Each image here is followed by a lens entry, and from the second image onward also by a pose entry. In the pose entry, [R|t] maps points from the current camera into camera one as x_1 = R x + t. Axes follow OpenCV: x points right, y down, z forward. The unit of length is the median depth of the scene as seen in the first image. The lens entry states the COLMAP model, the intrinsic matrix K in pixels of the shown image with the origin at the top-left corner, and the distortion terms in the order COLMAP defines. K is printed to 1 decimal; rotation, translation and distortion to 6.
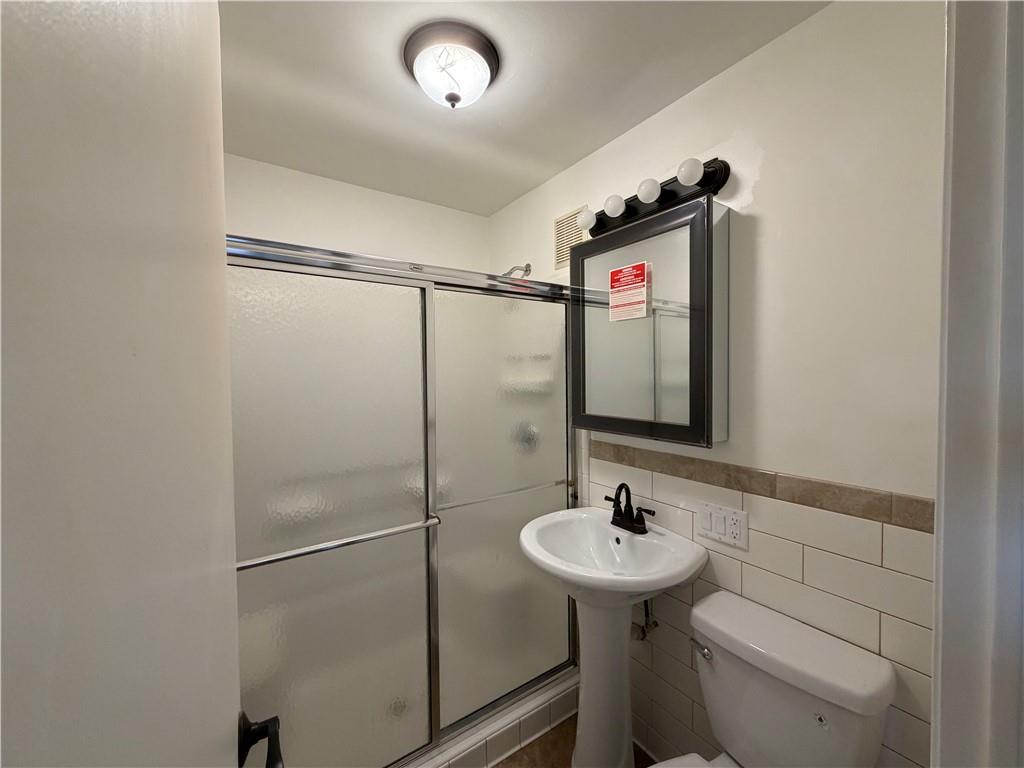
lens RADIAL K [[410.6, 0, 511.0], [0, 410.6, 387.8], [0, 0, 1]] dist [-0.001111, -0.000045]
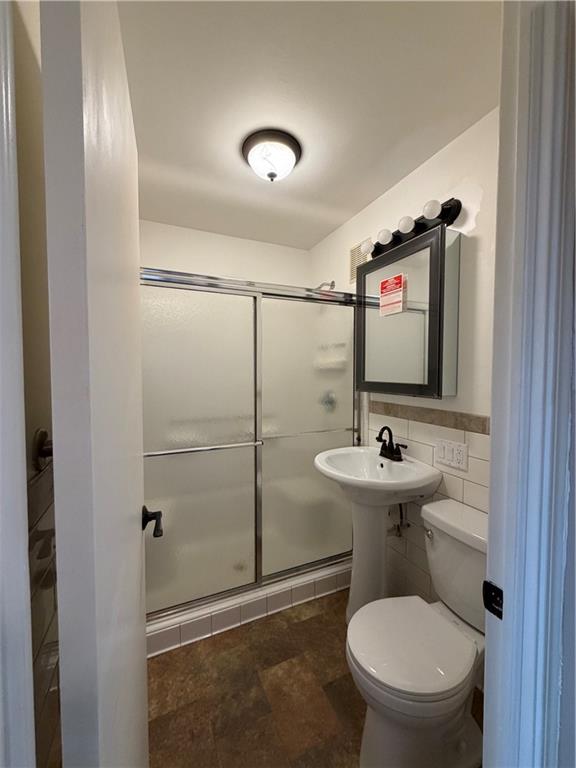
lens RADIAL K [[308.0, 0, 288.0], [0, 308.0, 384.0], [0, 0, 1]] dist [-0.001111, -0.000045]
pose [[0.984668, 0.017813, -0.173529, 0.116929], [-0.015692, 0.999785, 0.013586, 0.071360], [0.173734, -0.010655, 0.984735, -0.142925]]
